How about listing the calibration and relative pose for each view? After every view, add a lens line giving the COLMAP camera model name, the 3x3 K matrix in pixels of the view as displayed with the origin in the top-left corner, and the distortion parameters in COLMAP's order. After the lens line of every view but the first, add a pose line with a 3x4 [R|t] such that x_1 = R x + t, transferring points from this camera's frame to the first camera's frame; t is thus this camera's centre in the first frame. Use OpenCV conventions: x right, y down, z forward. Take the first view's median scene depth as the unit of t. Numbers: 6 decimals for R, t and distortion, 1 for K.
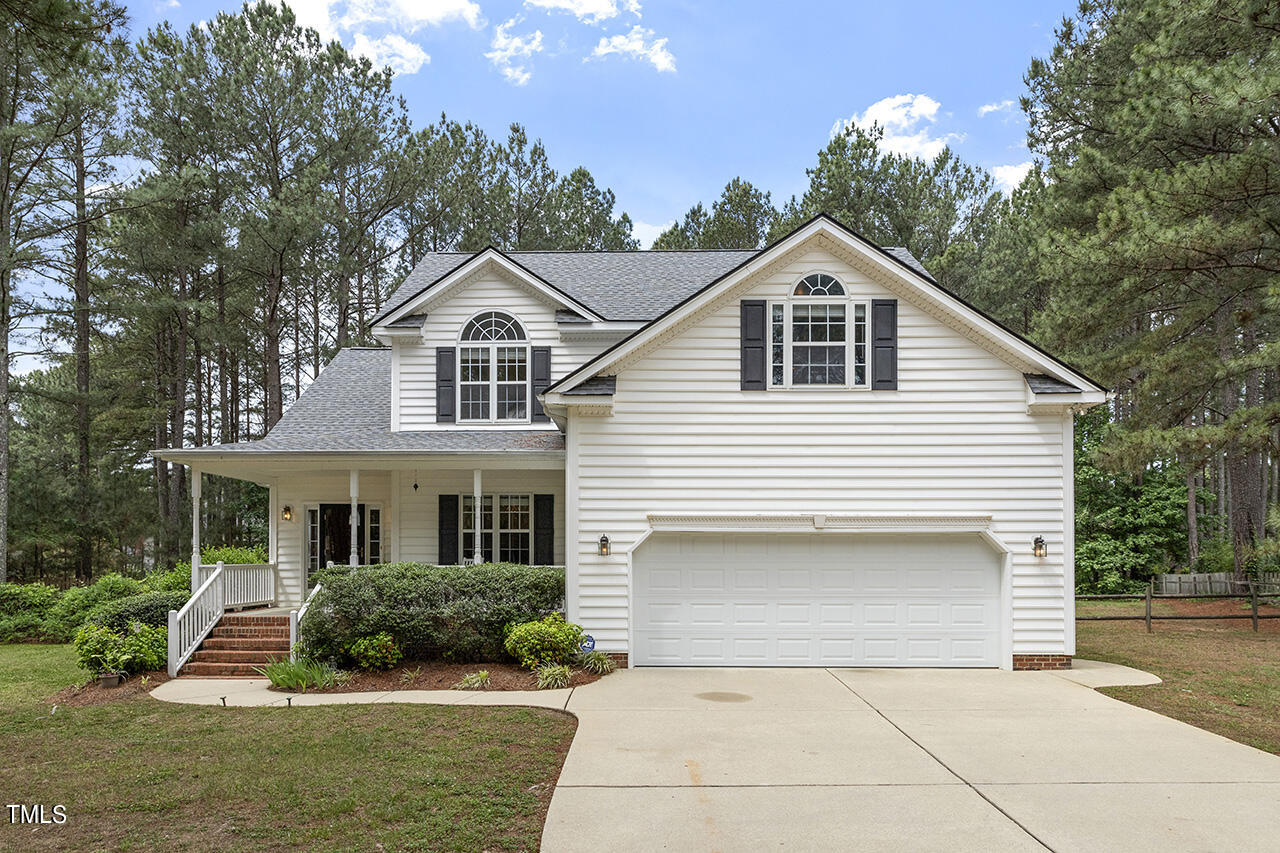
lens RADIAL K [[781.5, 0, 640.2], [0, 781.5, 434.1], [0, 0, 1]] dist [-0.003991, -0.000580]
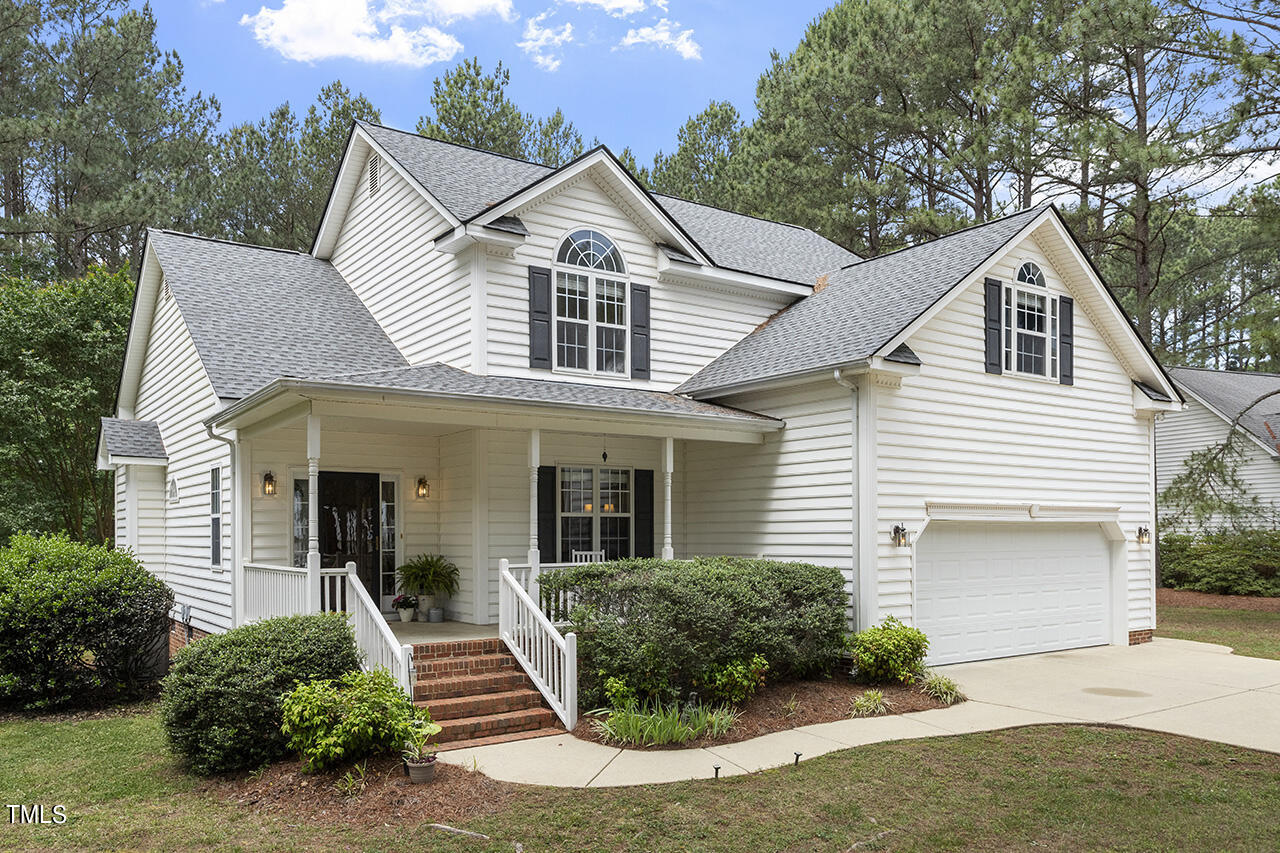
lens RADIAL K [[869.4, 0, 640.0], [0, 869.4, 420.2], [0, 0, 1]] dist [0.007910, 0.000736]
pose [[0.846981, 0.065304, 0.527597, -0.599019], [-0.077318, 0.997006, 0.000716, 0.025893], [-0.525971, -0.041399, 0.849494, 0.241883]]
